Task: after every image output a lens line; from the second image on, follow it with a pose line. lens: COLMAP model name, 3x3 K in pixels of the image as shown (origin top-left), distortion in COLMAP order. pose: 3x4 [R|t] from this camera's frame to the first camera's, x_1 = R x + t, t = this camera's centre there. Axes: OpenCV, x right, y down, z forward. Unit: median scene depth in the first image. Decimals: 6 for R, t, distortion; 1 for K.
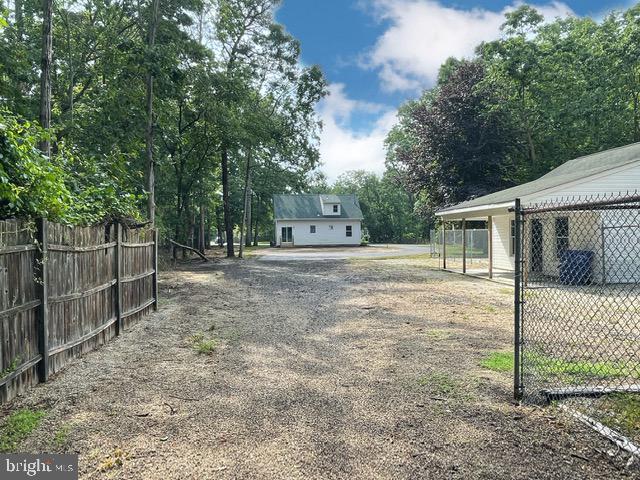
lens RADIAL K [[462.5, 0, 320.0], [0, 462.5, 240.0], [0, 0, 1]] dist [0.005446, -0.035796]
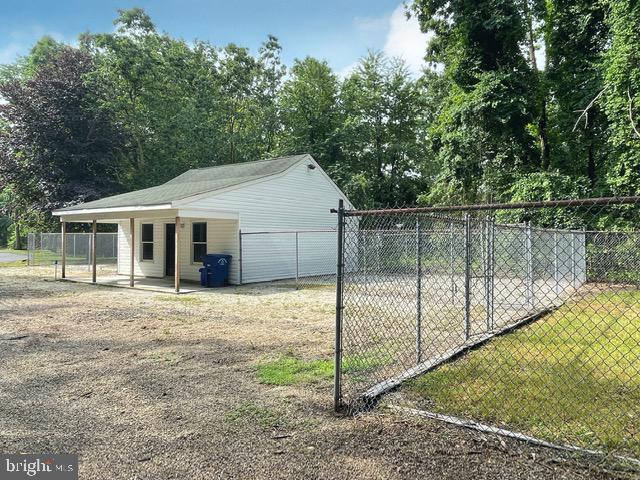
lens RADIAL K [[462.5, 0, 320.0], [0, 462.5, 240.0], [0, 0, 1]] dist [0.005446, -0.035796]
pose [[0.653404, 0.011590, 0.756921, -0.074997], [-0.002582, 0.999911, -0.013081, 0.001785], [-0.757005, 0.006593, 0.653376, 0.097009]]
